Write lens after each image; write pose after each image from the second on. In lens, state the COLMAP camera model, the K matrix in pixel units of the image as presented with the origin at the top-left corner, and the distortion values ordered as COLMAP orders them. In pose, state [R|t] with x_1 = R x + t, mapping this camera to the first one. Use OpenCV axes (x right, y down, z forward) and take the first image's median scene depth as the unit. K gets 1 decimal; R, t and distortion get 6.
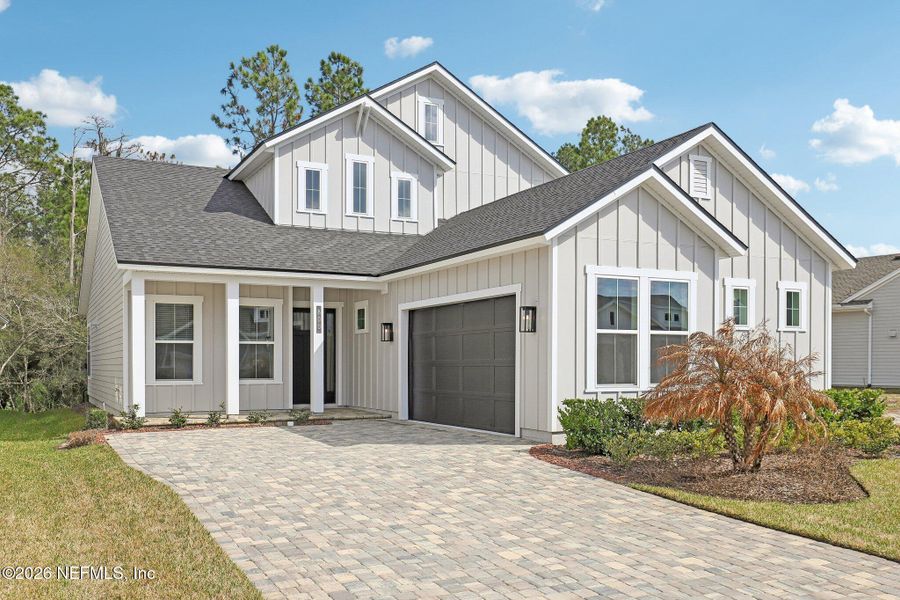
lens RADIAL K [[840.5, 0, 454.4], [0, 840.5, 373.5], [0, 0, 1]] dist [-0.000824, 0.006272]
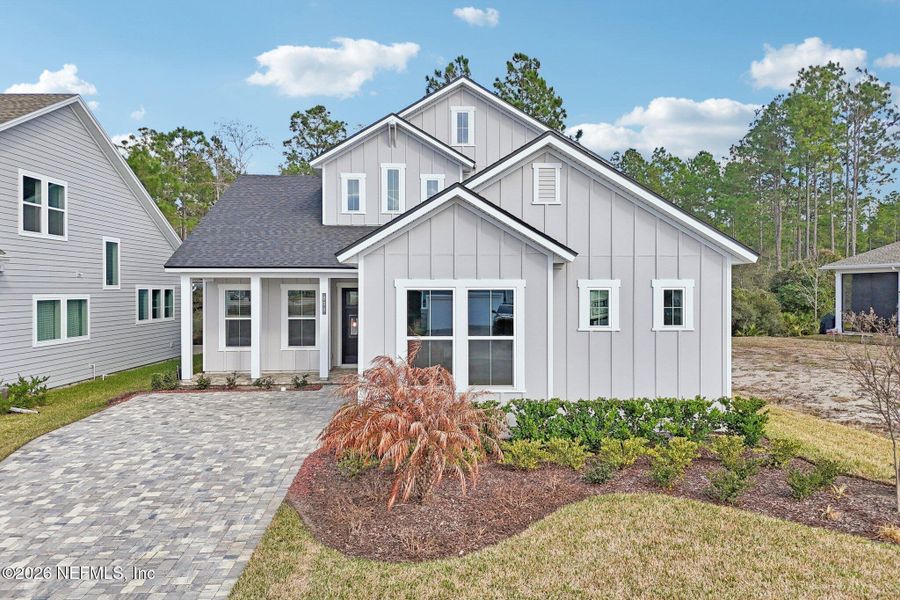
lens RADIAL K [[672.6, 0, 450.0], [0, 672.6, 300.0], [0, 0, 1]] dist [0.074980, -0.079120]
pose [[0.909381, 0.006628, -0.415912, 0.421300], [-0.003410, 0.999958, 0.008481, -0.077841], [0.415951, -0.006294, 0.909365, 0.157010]]
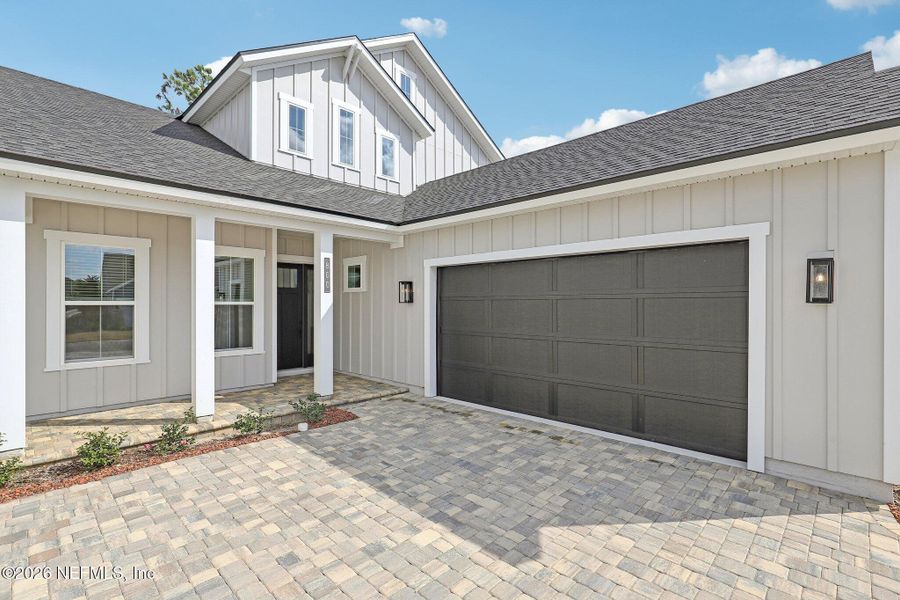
lens RADIAL K [[422.7, 0, 454.0], [0, 422.7, 303.9], [0, 0, 1]] dist [0.000109, 0.000023]
pose [[0.942748, 0.000741, 0.333504, -0.177172], [0.002164, 0.999963, -0.008340, -0.033675], [-0.333498, 0.008584, 0.942712, 0.580234]]
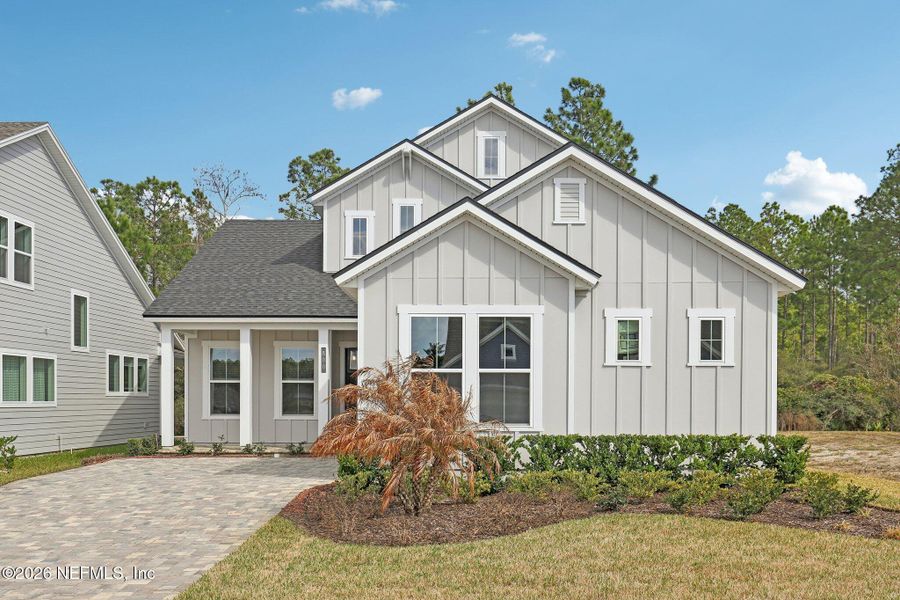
lens RADIAL K [[908.7, 0, 452.2], [0, 908.7, 410.0], [0, 0, 1]] dist [0.002586, 0.010023]
pose [[0.887328, 0.008483, -0.461060, 0.509184], [-0.009061, 0.999958, 0.000961, -0.003351], [0.461049, 0.003325, 0.887368, 0.045203]]
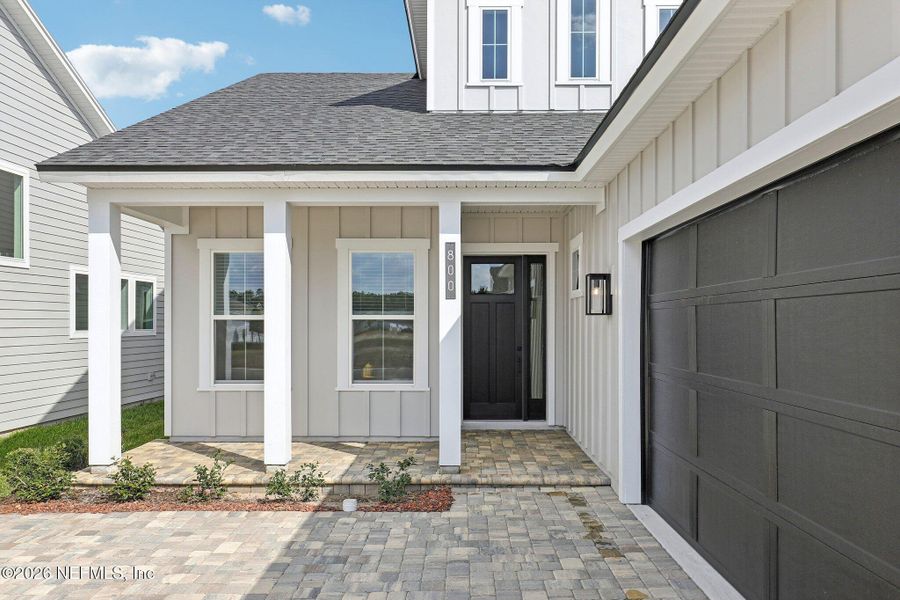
lens RADIAL K [[663.8, 0, 453.9], [0, 663.8, 325.6], [0, 0, 1]] dist [0.005199, 0.000274]
pose [[0.886752, 0.002740, -0.462237, 0.014833], [-0.005088, 0.999980, -0.003833, -0.030977], [0.462217, 0.005750, 0.886748, 0.652414]]
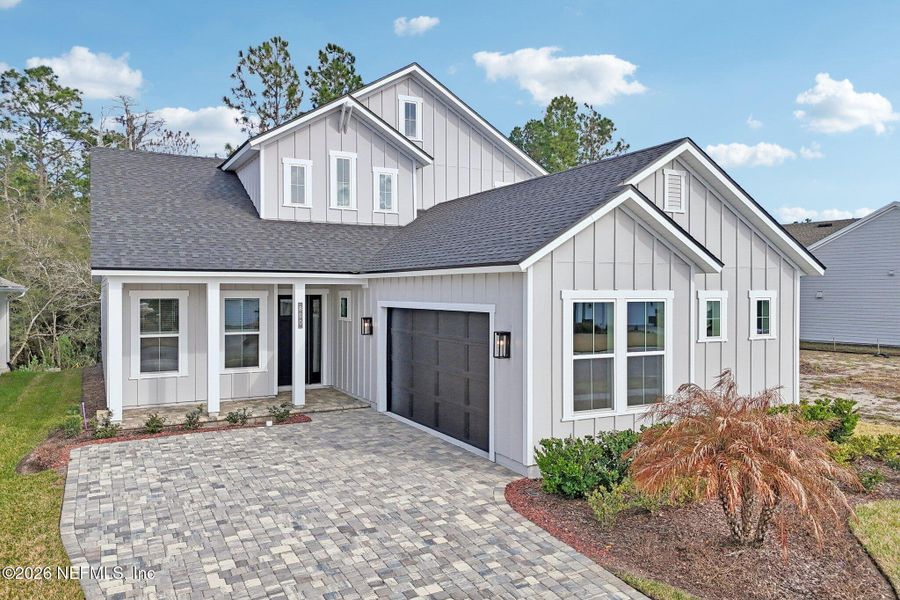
lens RADIAL K [[672.6, 0, 450.0], [0, 672.6, 300.0], [0, 0, 1]] dist [0.074980, -0.079120]
pose [[0.999858, 0.000686, 0.016828, 0.009740], [-0.000796, 0.999978, 0.006533, -0.087493], [-0.016824, -0.006546, 0.999837, 0.158504]]
